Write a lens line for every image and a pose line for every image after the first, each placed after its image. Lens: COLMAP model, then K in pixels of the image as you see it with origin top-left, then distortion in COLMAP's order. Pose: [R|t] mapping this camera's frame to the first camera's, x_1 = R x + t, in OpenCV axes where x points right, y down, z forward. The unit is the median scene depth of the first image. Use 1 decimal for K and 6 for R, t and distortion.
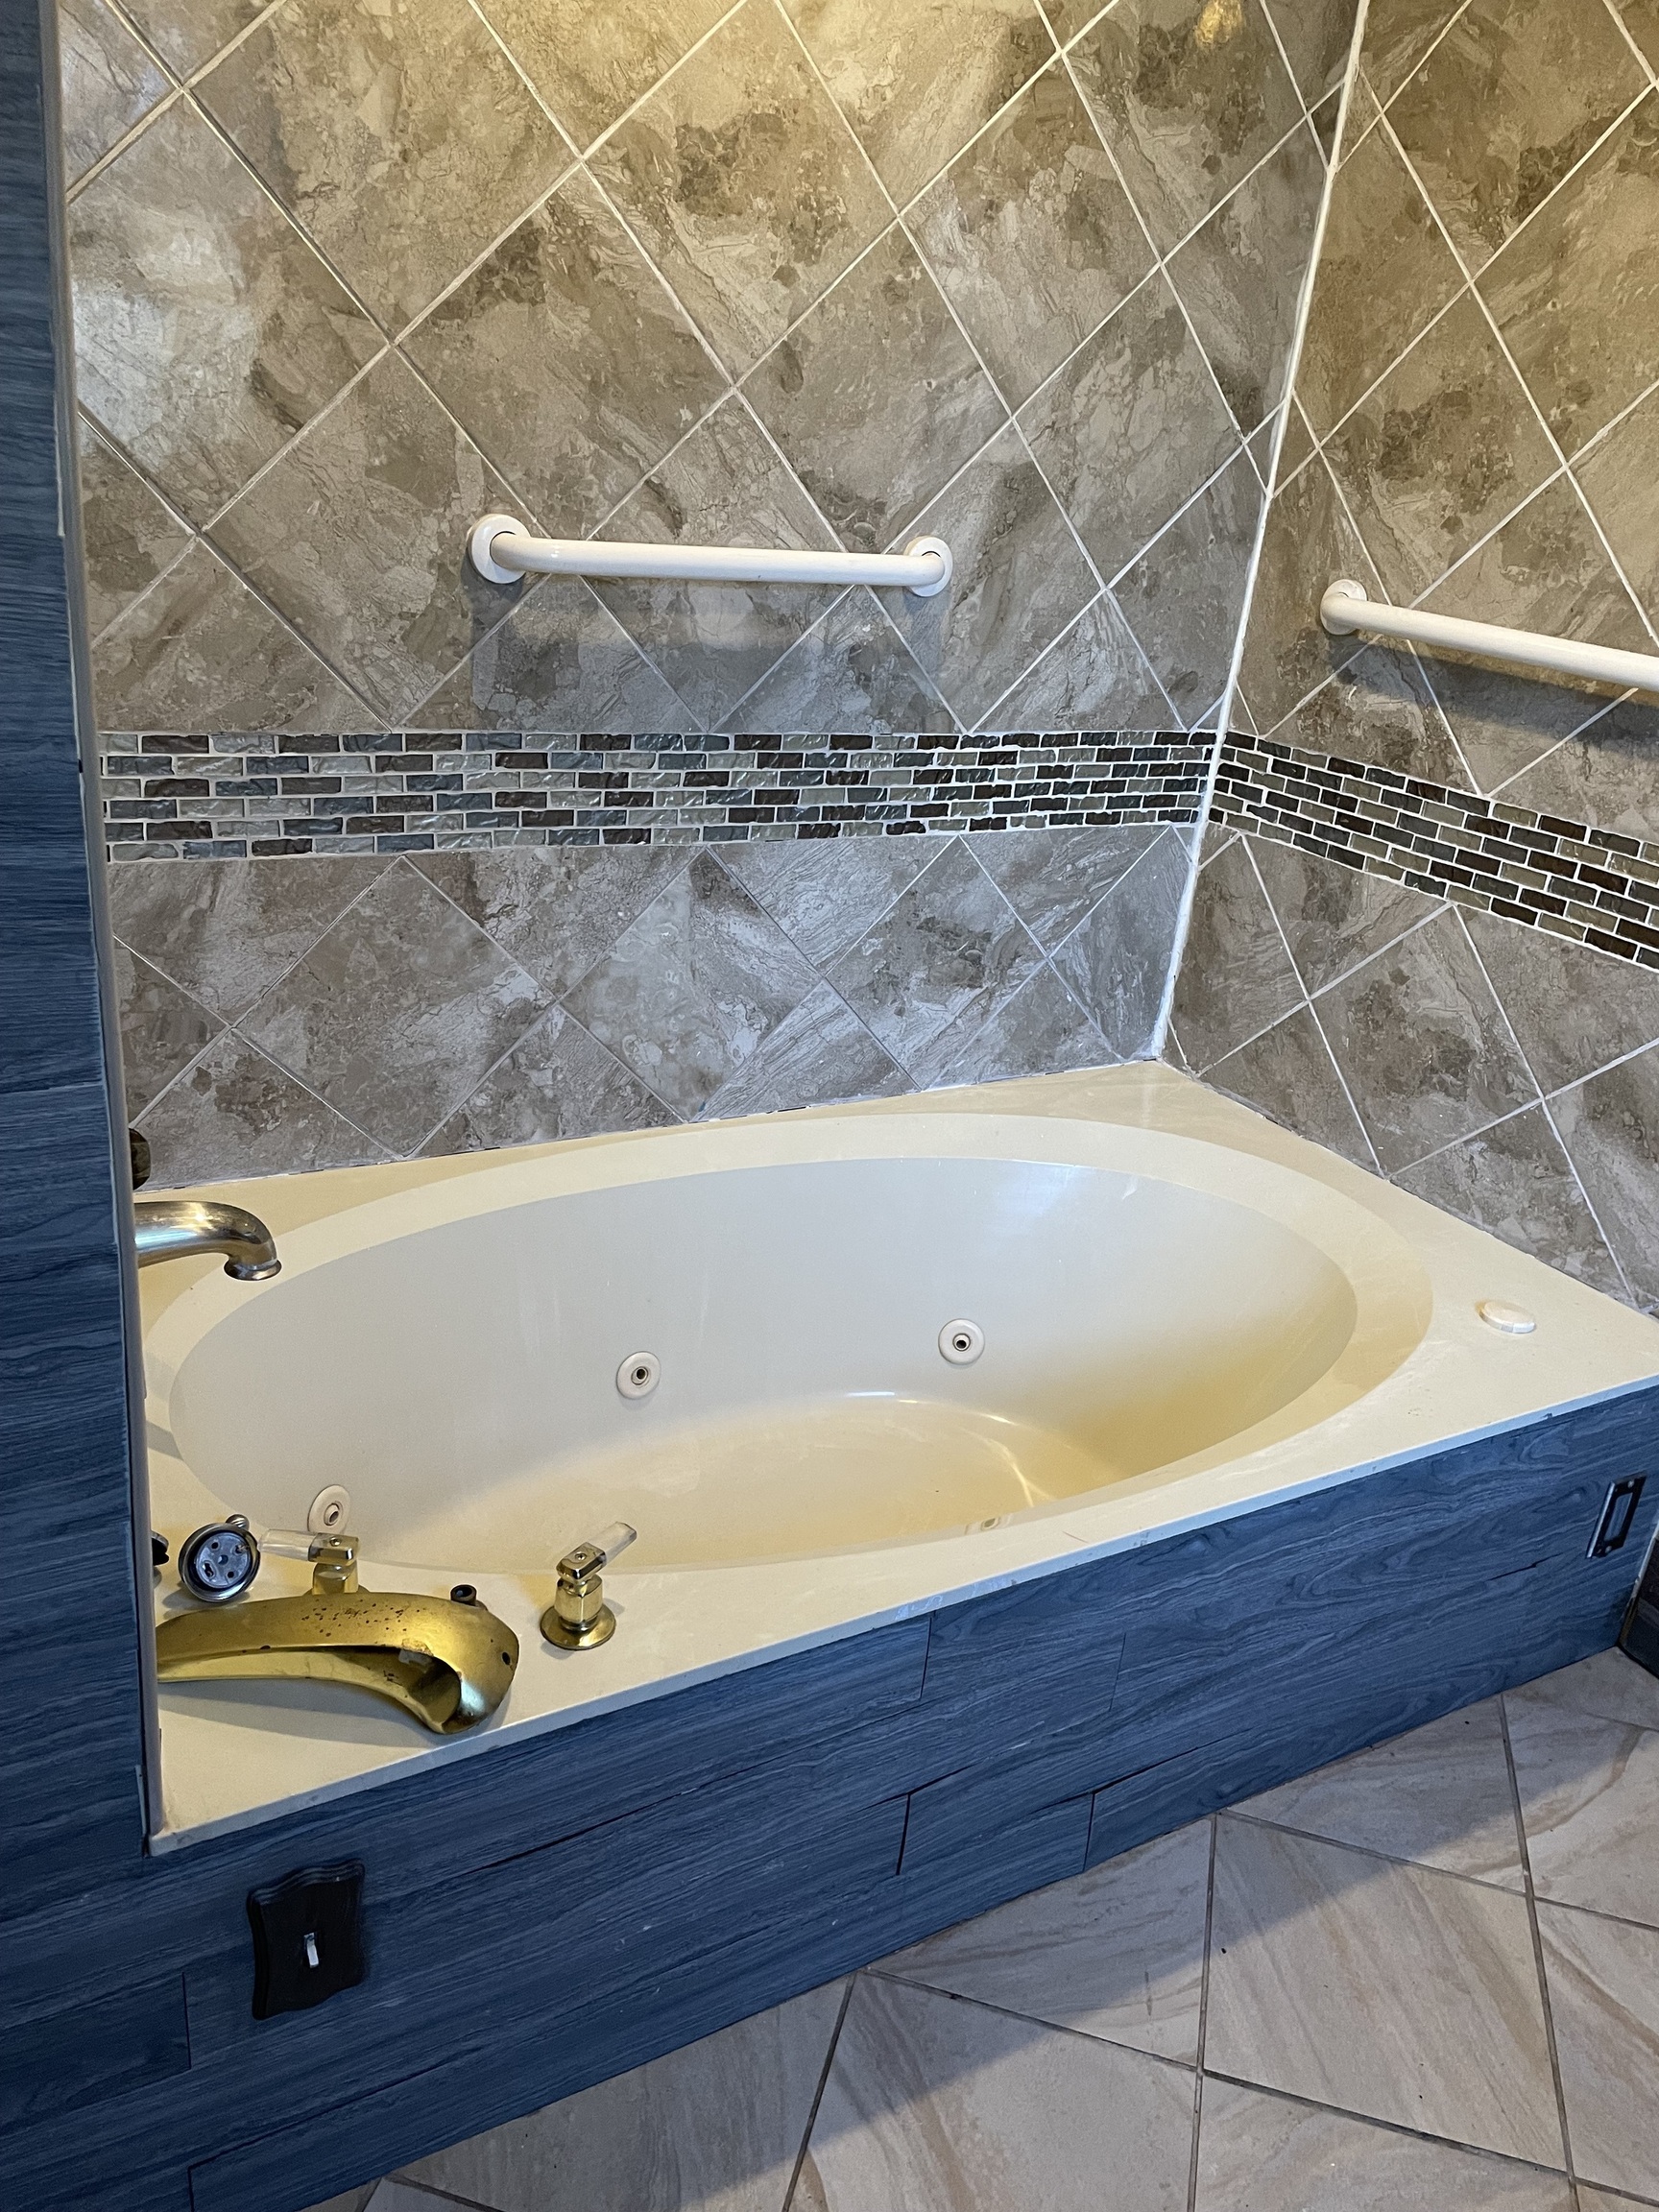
lens RADIAL K [[1674.4, 0, 835.8], [0, 1674.4, 1118.4], [0, 0, 1]] dist [0.083707, -0.105985]
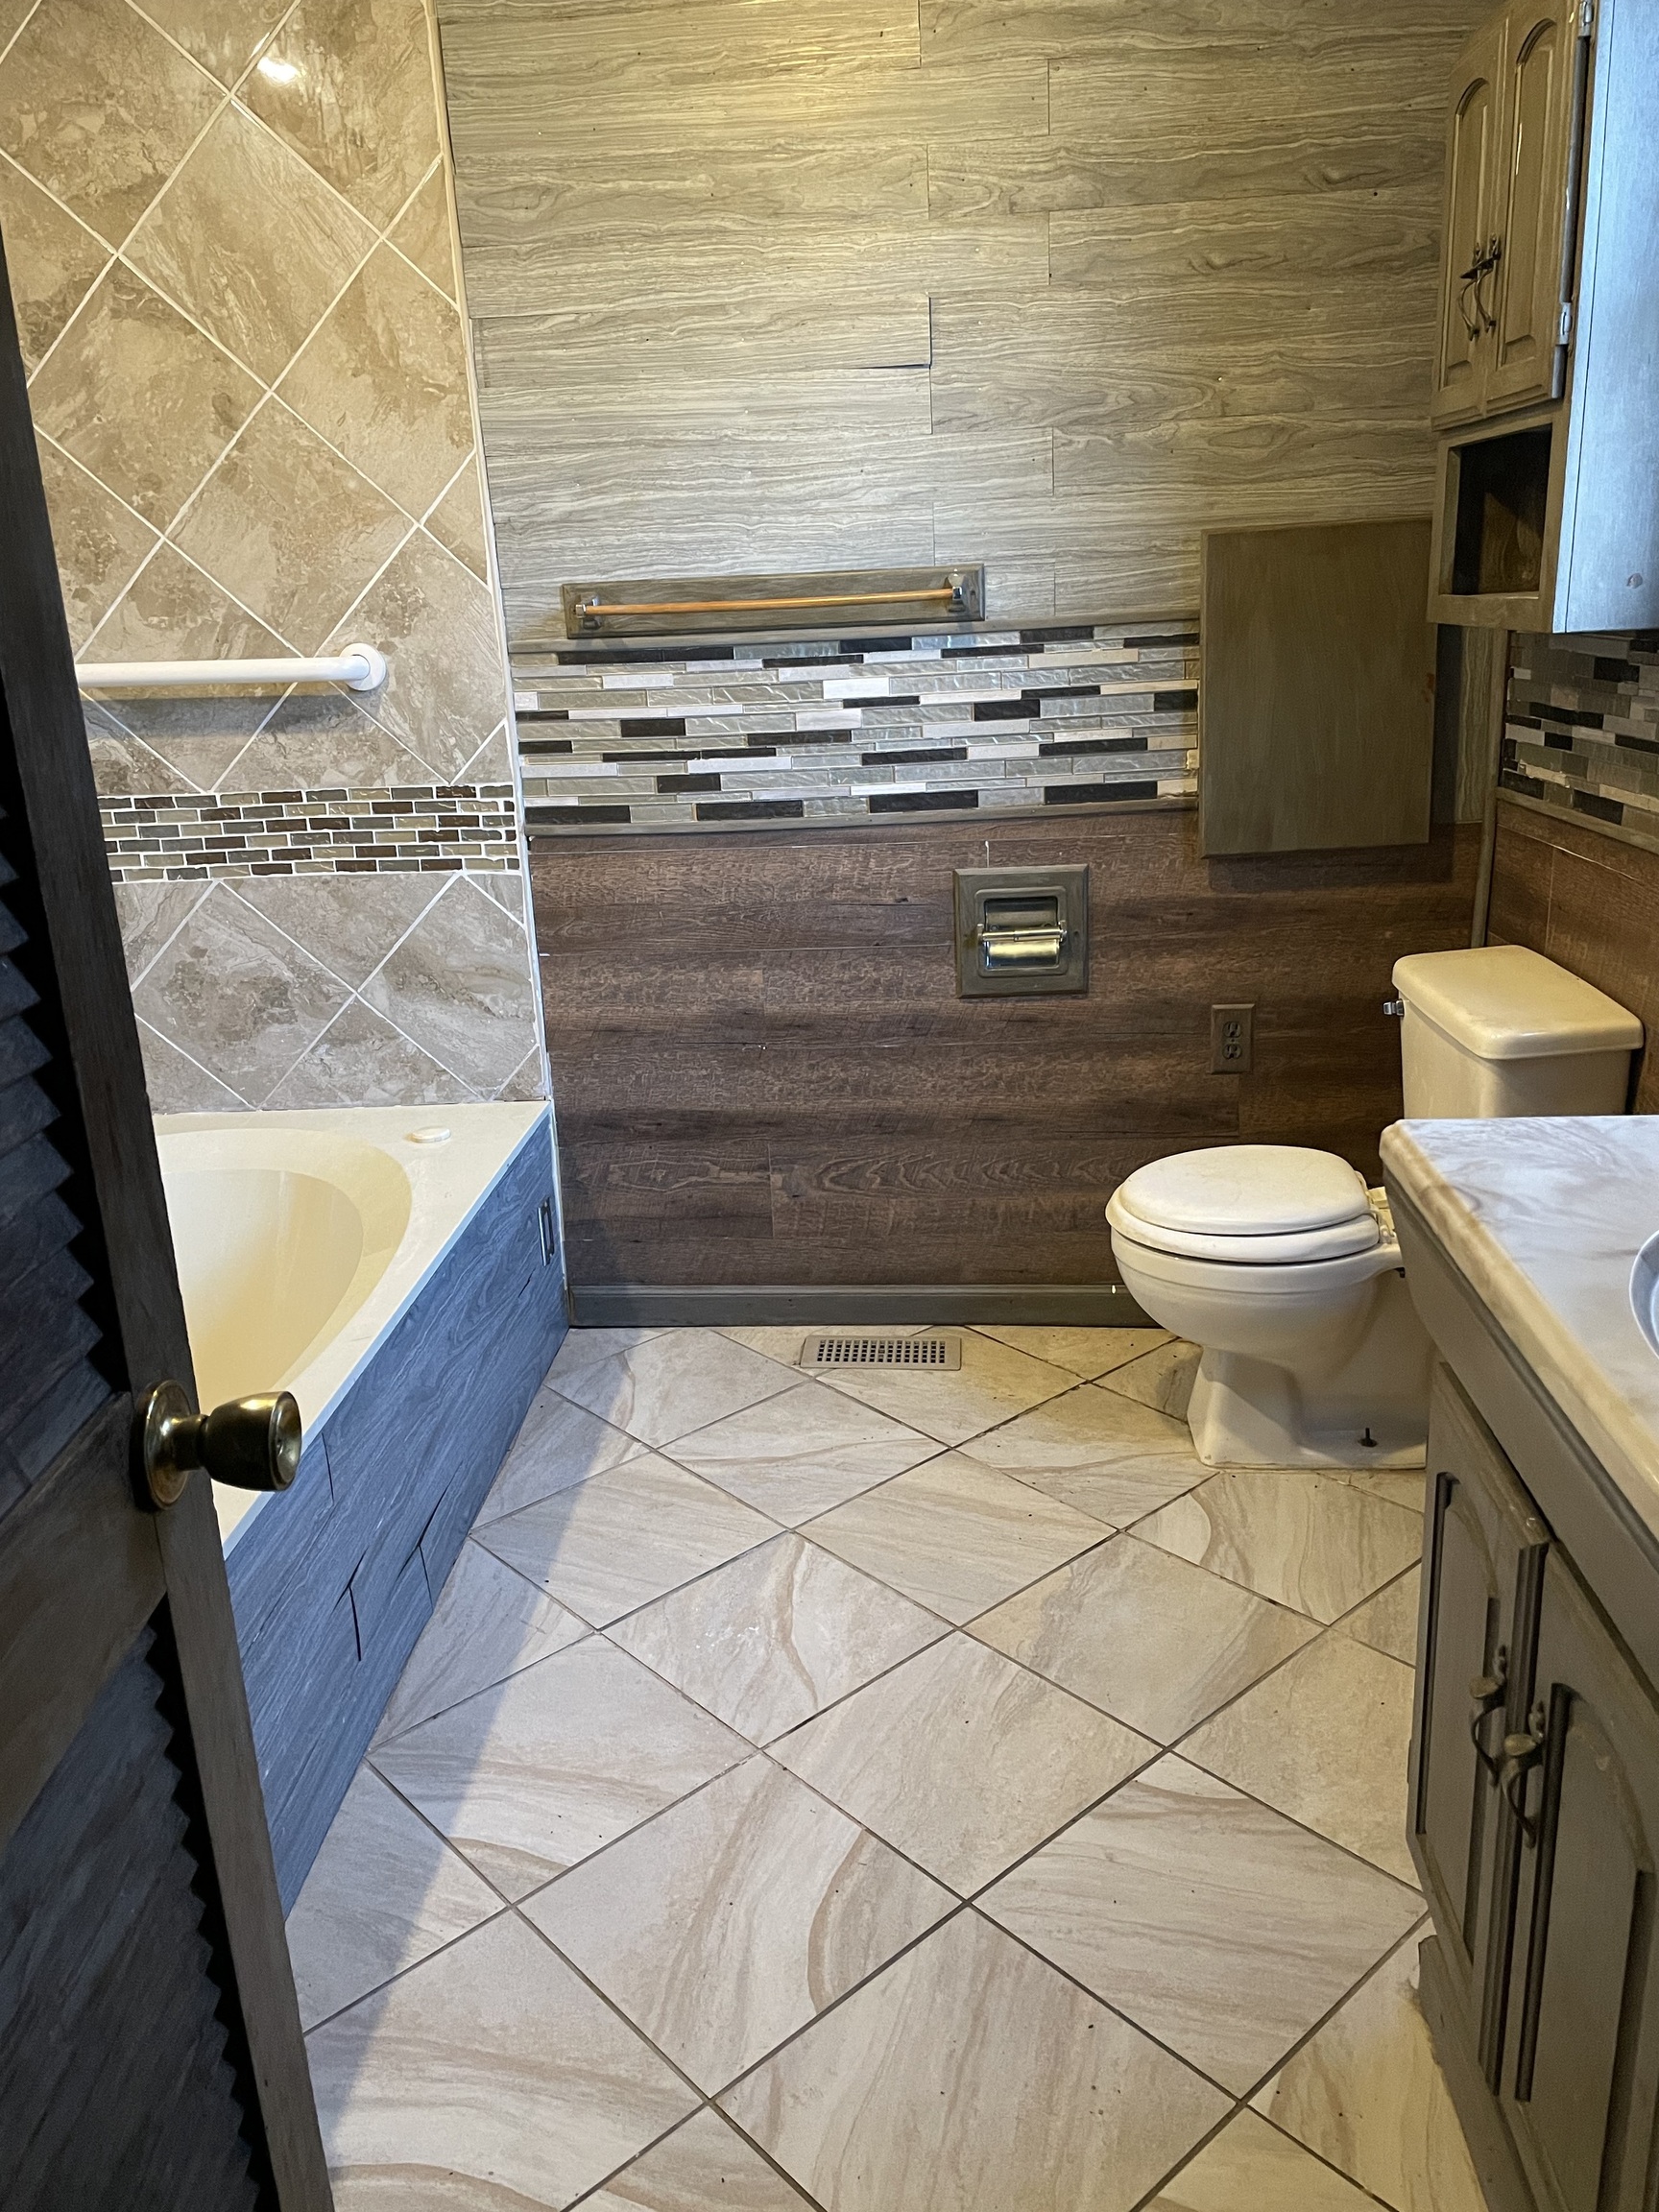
lens RADIAL K [[1674.4, 0, 829.3], [0, 1674.4, 1099.1], [0, 0, 1]] dist [0.083707, -0.105985]
pose [[0.541500, -0.359542, 0.759939, -0.435165], [0.413506, 0.900940, 0.131606, 0.044928], [-0.731977, 0.242974, 0.636532, -0.099557]]
